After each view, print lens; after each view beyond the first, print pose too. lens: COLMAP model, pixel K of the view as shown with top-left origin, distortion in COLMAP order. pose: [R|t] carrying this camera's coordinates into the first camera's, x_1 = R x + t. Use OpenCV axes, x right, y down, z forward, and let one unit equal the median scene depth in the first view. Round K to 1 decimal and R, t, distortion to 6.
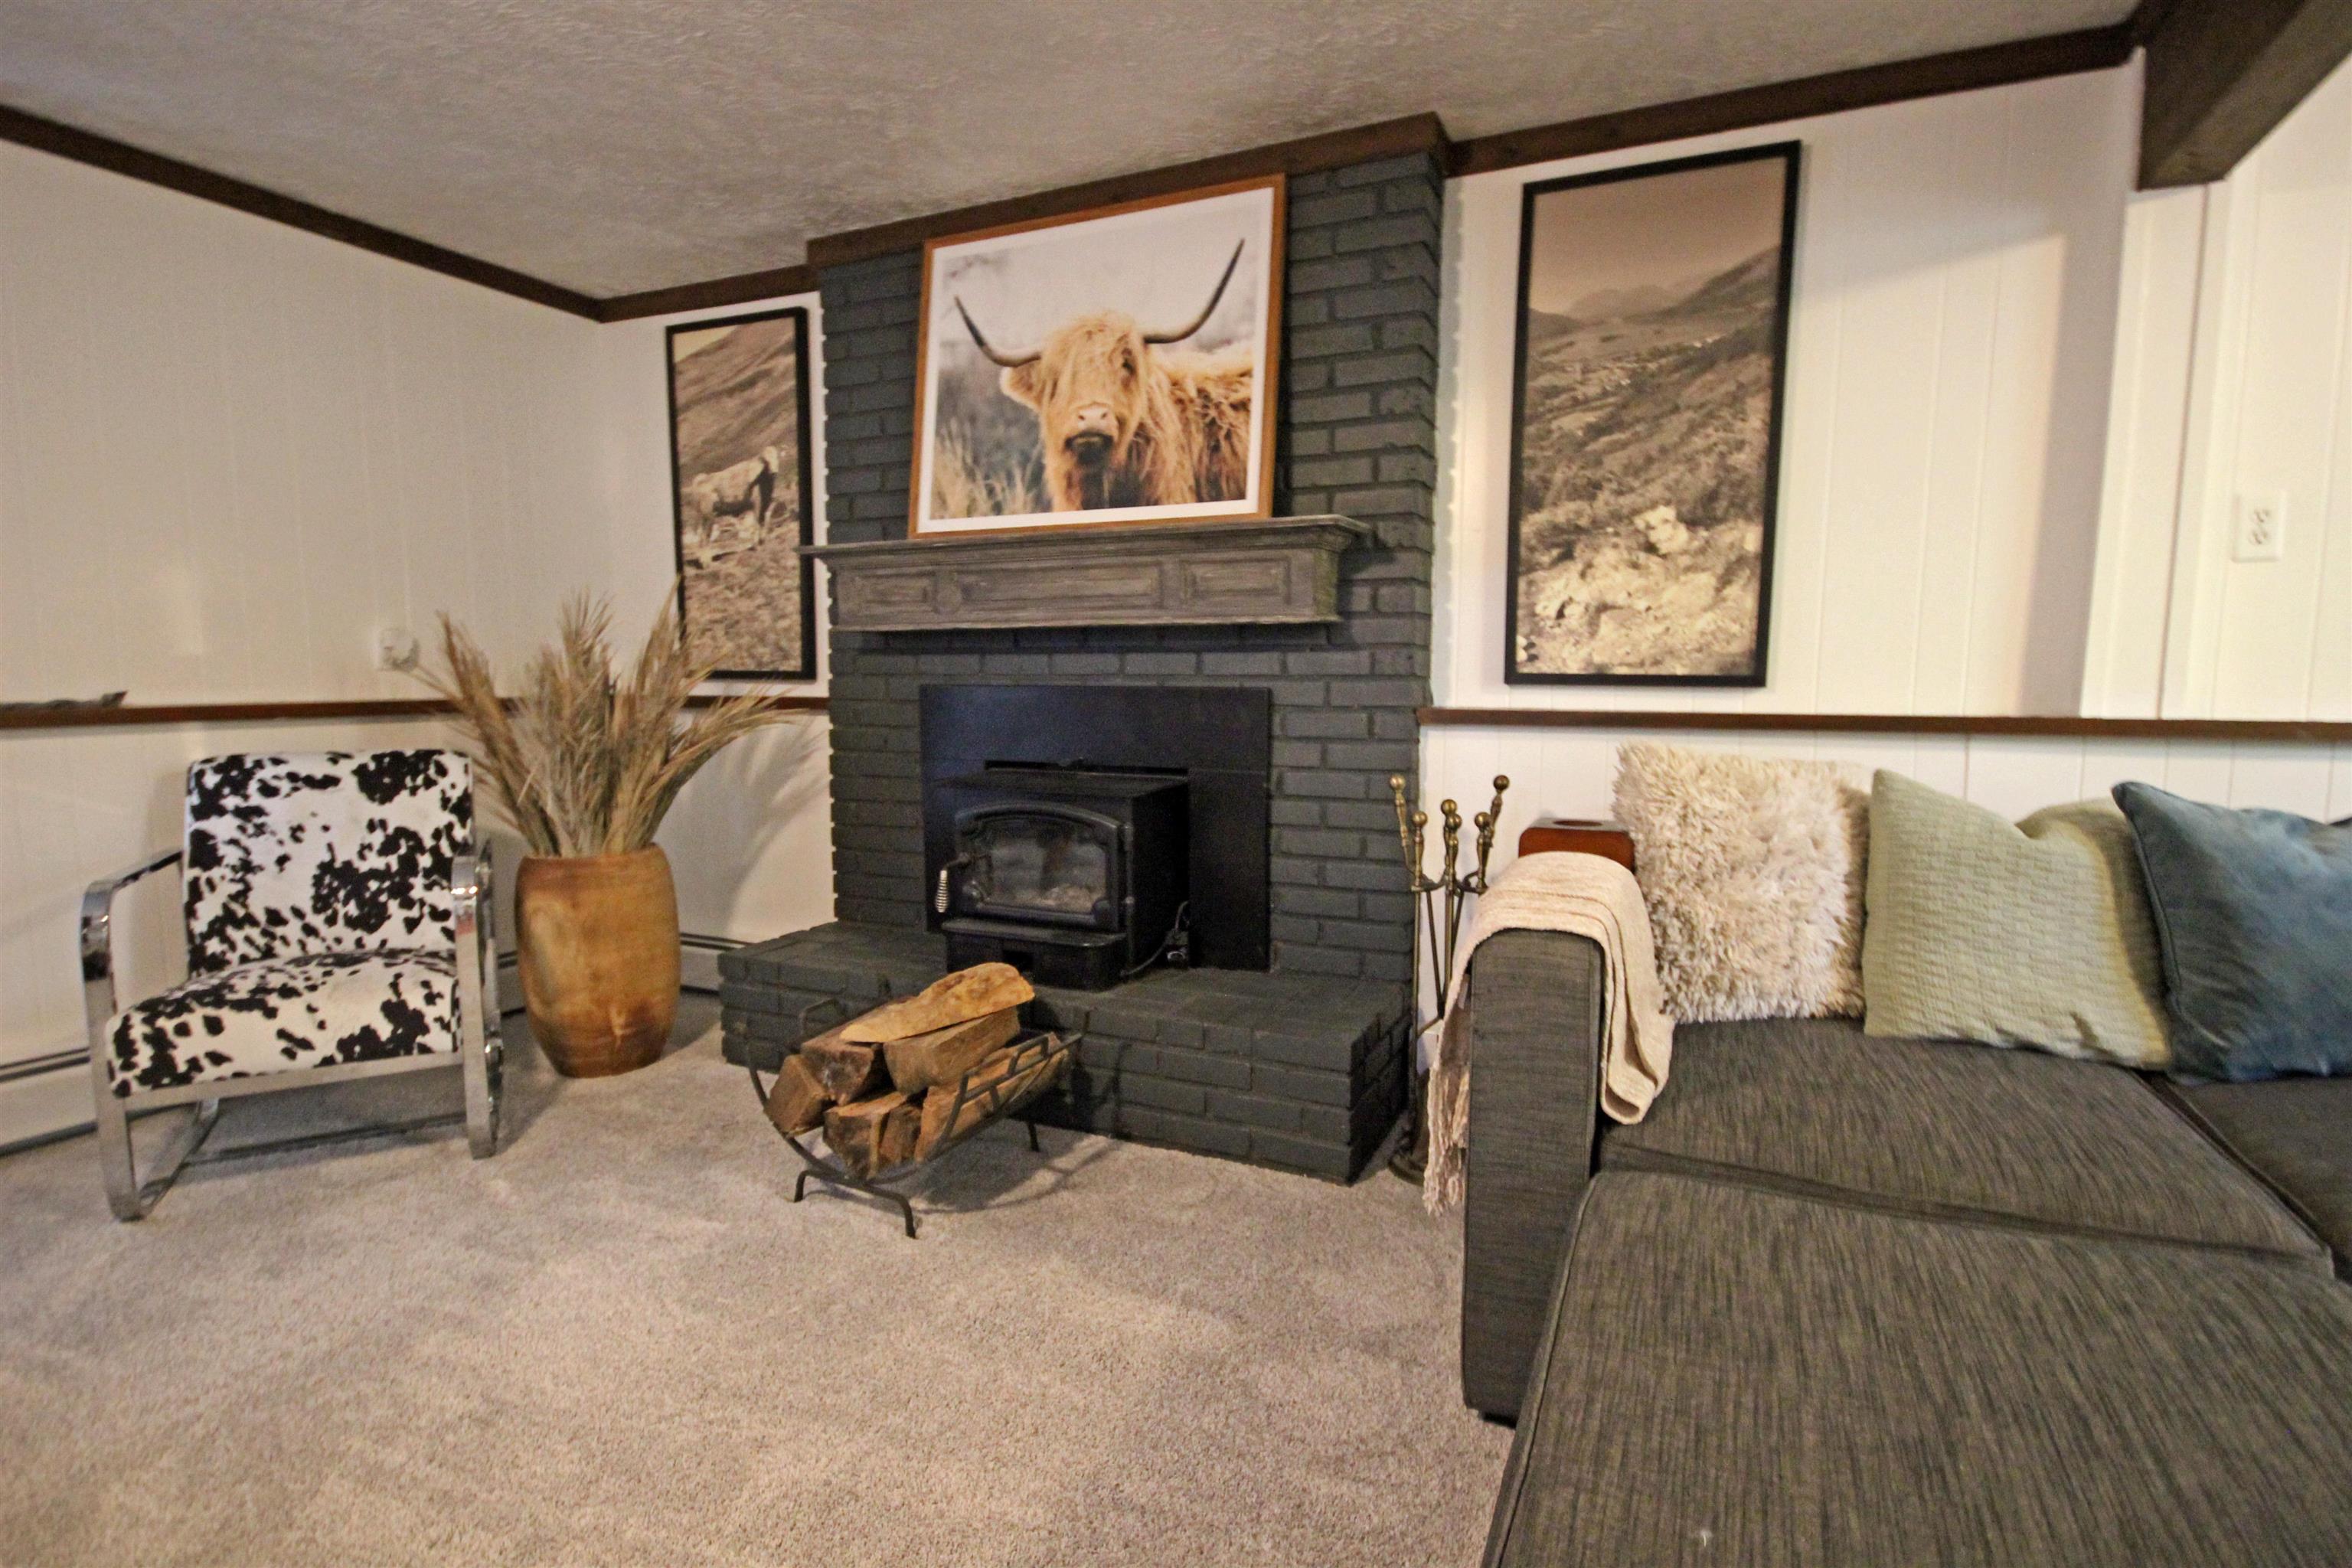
lens RADIAL K [[1128.2, 0, 1190.9], [0, 1128.2, 789.4], [0, 0, 1]] dist [0.001245, -0.007020]
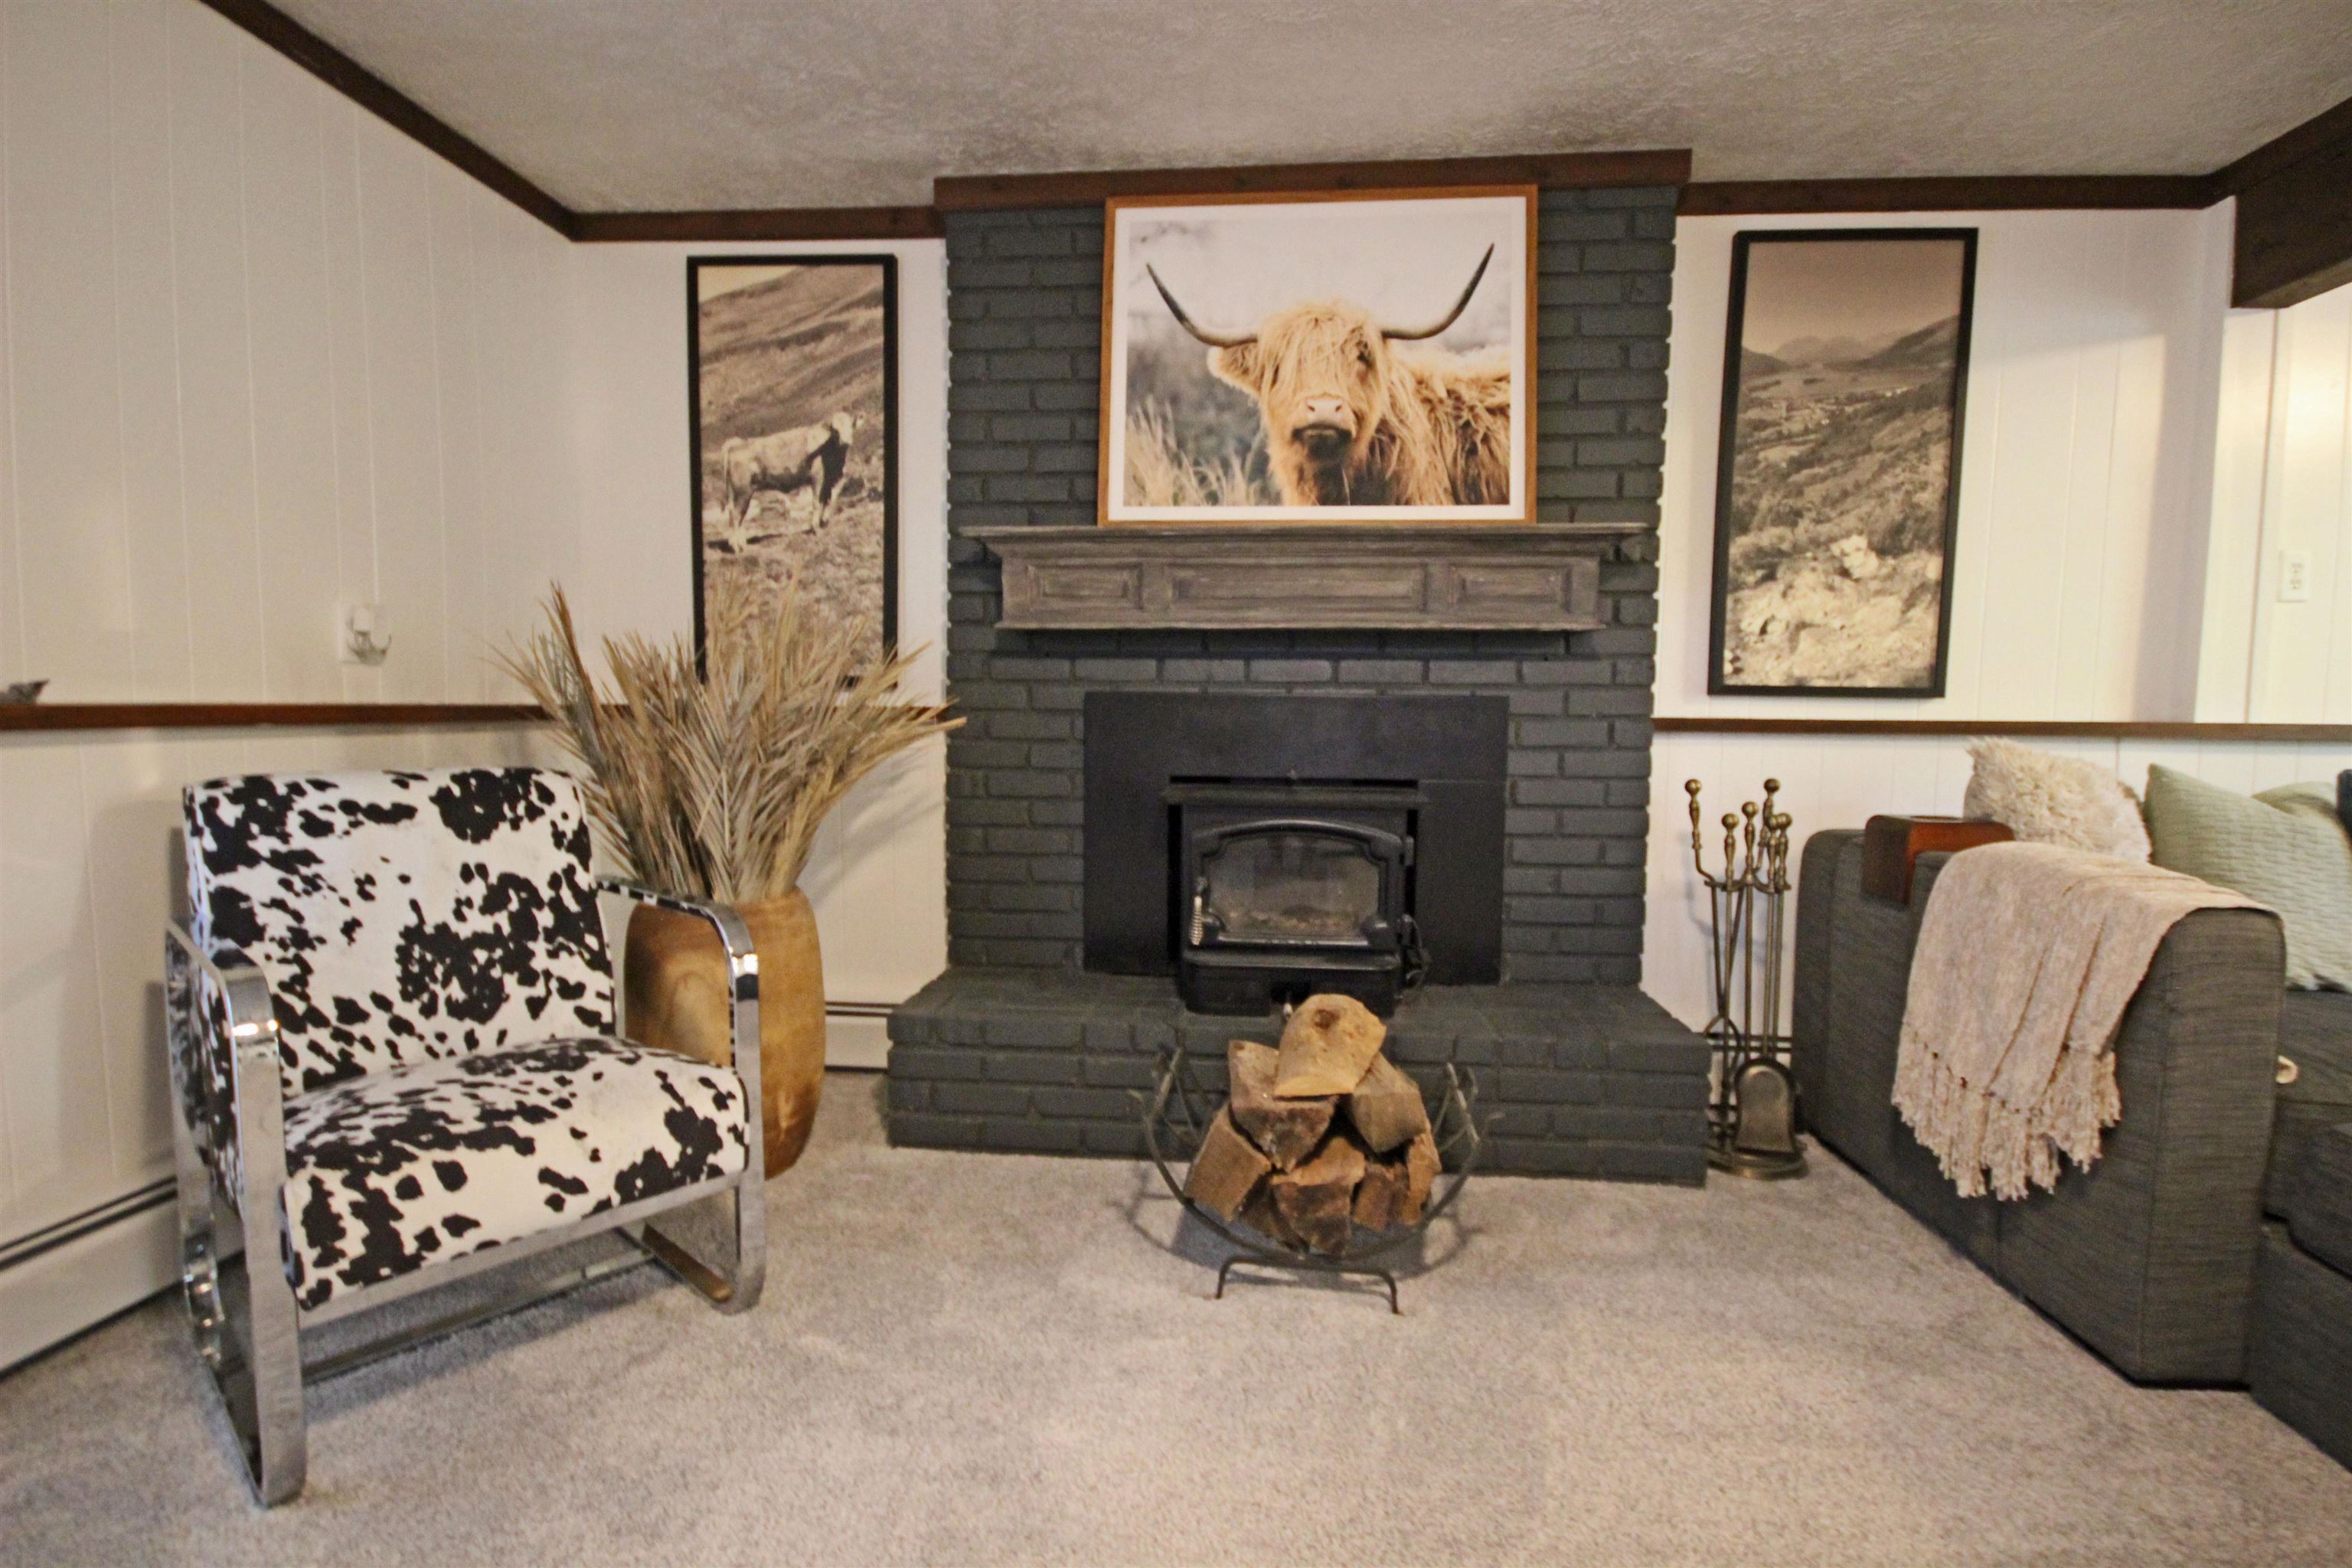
lens RADIAL K [[1088.1, 0, 1178.7], [0, 1088.1, 790.8], [0, 0, 1]] dist [0.000535, -0.006480]
pose [[0.944967, -0.016782, 0.326735, -0.536381], [0.025332, 0.999439, -0.021929, 0.006787], [-0.326183, 0.028998, 0.944862, 0.200285]]
